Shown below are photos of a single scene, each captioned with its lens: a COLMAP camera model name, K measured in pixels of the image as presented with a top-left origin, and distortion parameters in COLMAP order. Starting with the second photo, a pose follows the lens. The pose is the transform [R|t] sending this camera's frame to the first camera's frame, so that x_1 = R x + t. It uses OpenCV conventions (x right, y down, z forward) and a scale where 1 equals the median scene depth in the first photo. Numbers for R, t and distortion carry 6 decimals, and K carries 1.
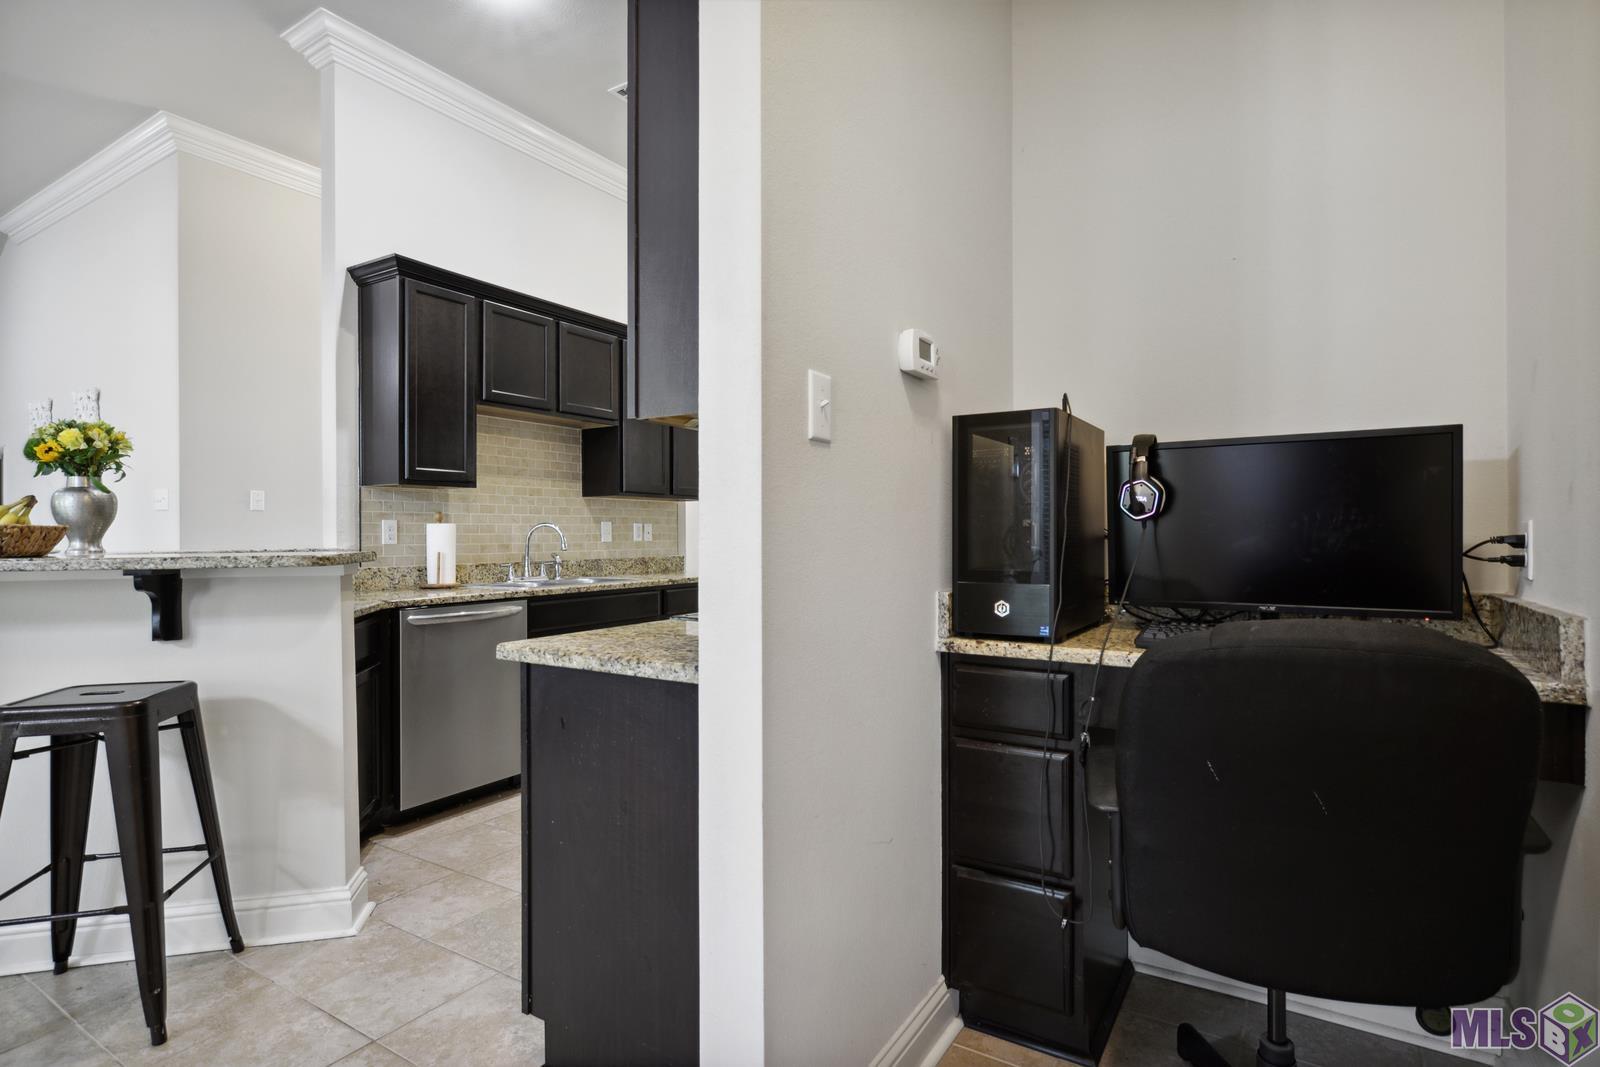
lens RADIAL K [[807.9, 0, 798.1], [0, 807.9, 529.4], [0, 0, 1]] dist [-0.006086, 0.003957]
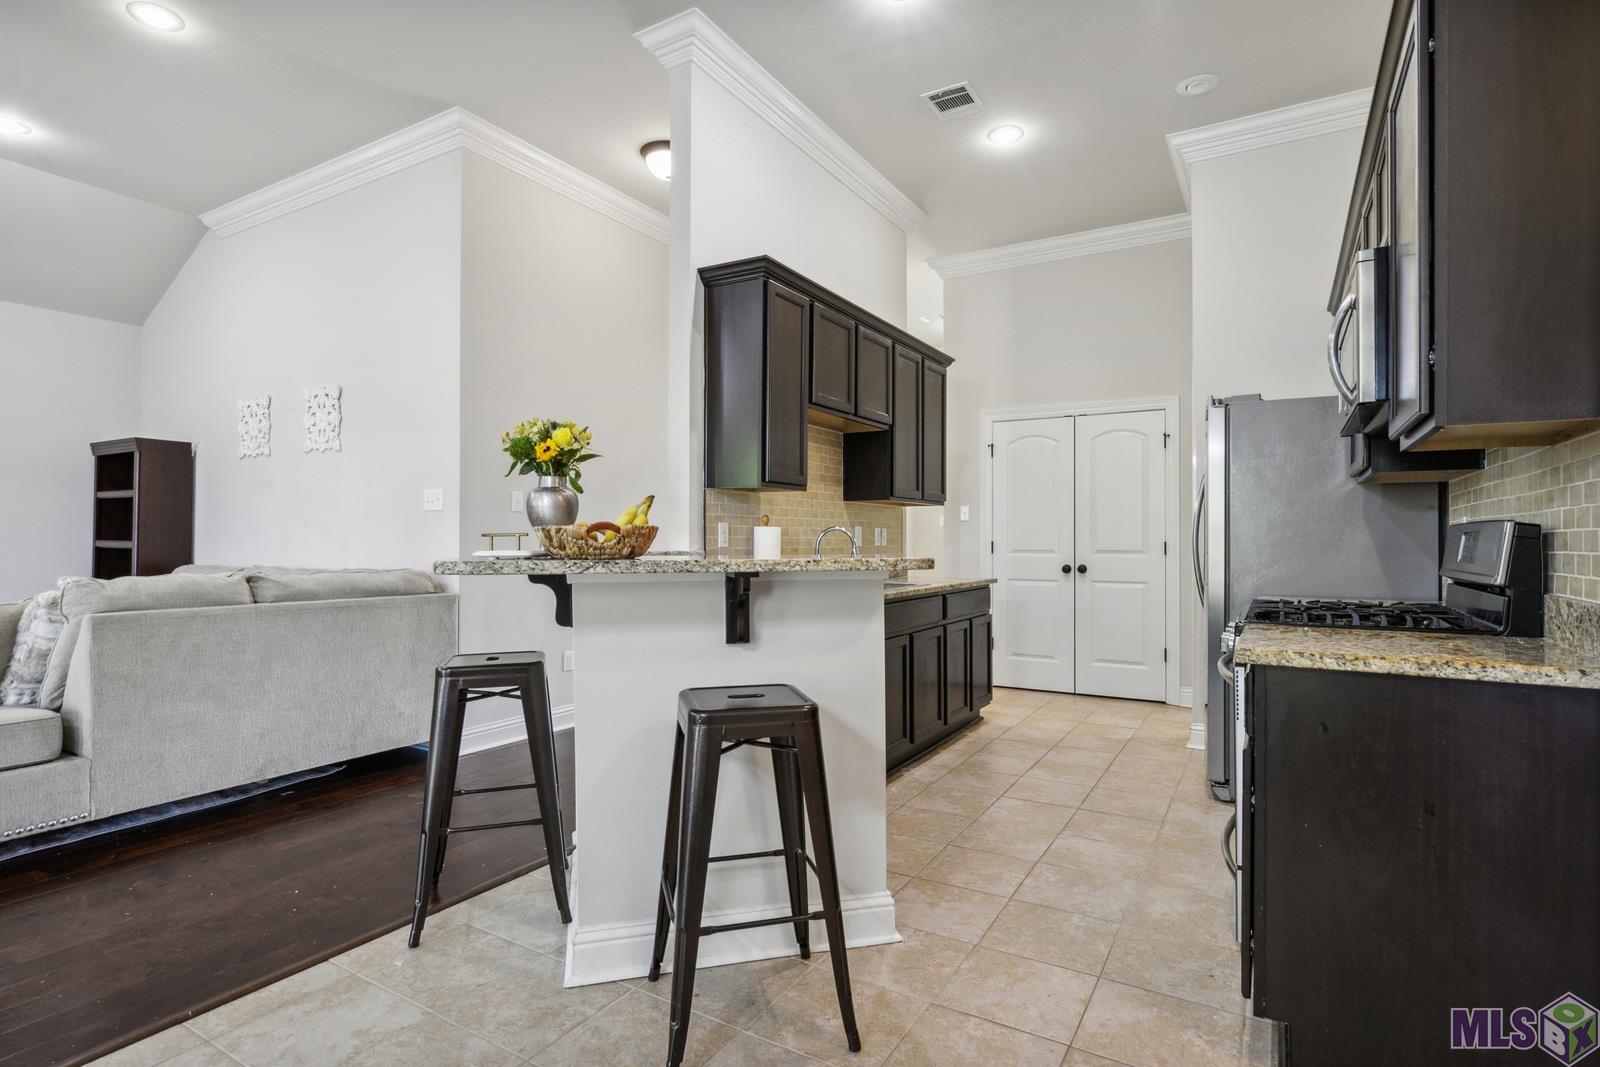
lens RADIAL K [[807.9, 0, 800.7], [0, 807.9, 530.4], [0, 0, 1]] dist [-0.006086, 0.003957]
pose [[0.999664, 0.008381, 0.024516, -0.432653], [-0.008252, 0.999952, -0.005376, 0.002419], [-0.024560, 0.005172, 0.999685, 0.003693]]
